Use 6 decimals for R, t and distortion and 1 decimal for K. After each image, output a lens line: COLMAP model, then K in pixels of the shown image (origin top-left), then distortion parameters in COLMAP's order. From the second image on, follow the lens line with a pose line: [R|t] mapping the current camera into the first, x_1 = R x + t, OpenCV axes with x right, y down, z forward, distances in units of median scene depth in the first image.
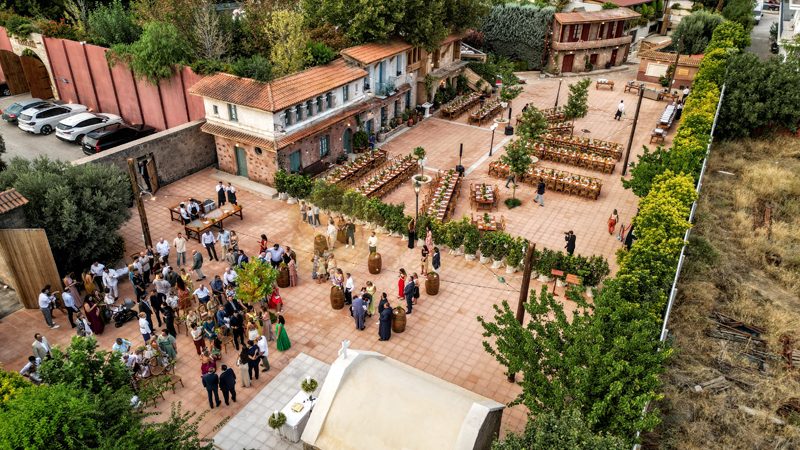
lens RADIAL K [[560.5, 0, 403.3], [0, 560.5, 221.5], [0, 0, 1]] dist [0.077916, -0.075706]
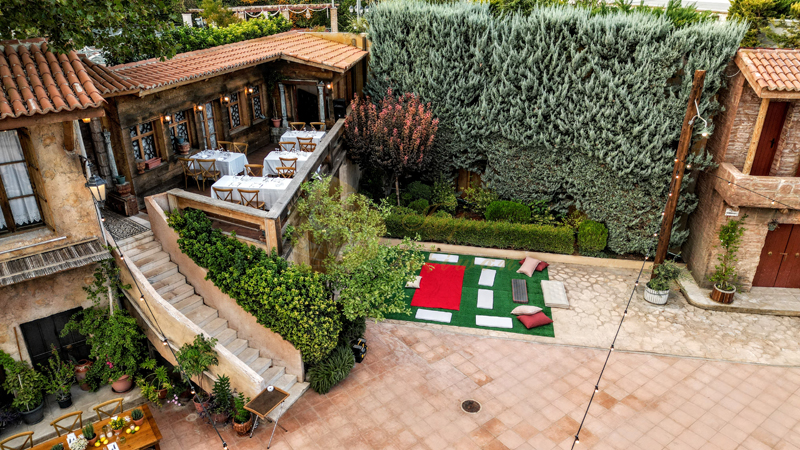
lens RADIAL K [[560.5, 0, 403.3], [0, 560.5, 221.5], [0, 0, 1]] dist [0.077916, -0.075706]
pose [[0.916612, 0.145877, -0.372213, 0.301898], [-0.177693, 0.982687, -0.052453, -0.332243], [0.358117, 0.114218, 0.926664, 0.943970]]
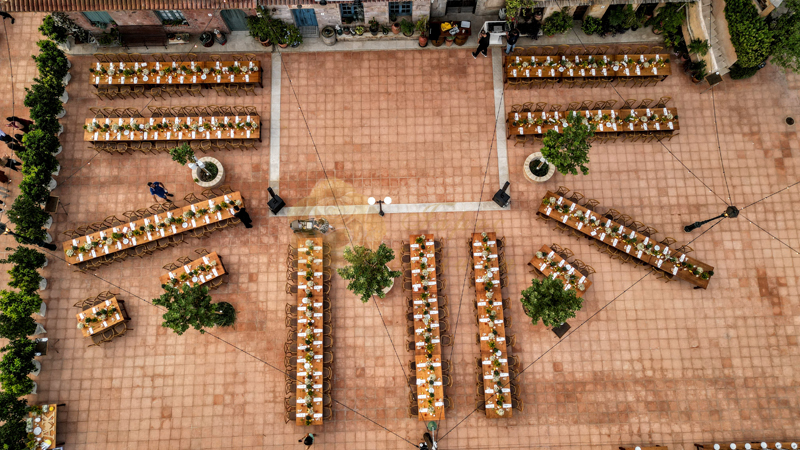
lens RADIAL K [[560.5, 0, 403.3], [0, 560.5, 221.5], [0, 0, 1]] dist [0.077916, -0.075706]
pose [[0.513419, 0.833448, -0.204365, 0.252278], [-0.405910, 0.445689, 0.797871, -0.507660], [0.756068, -0.326688, 0.567130, 0.586164]]
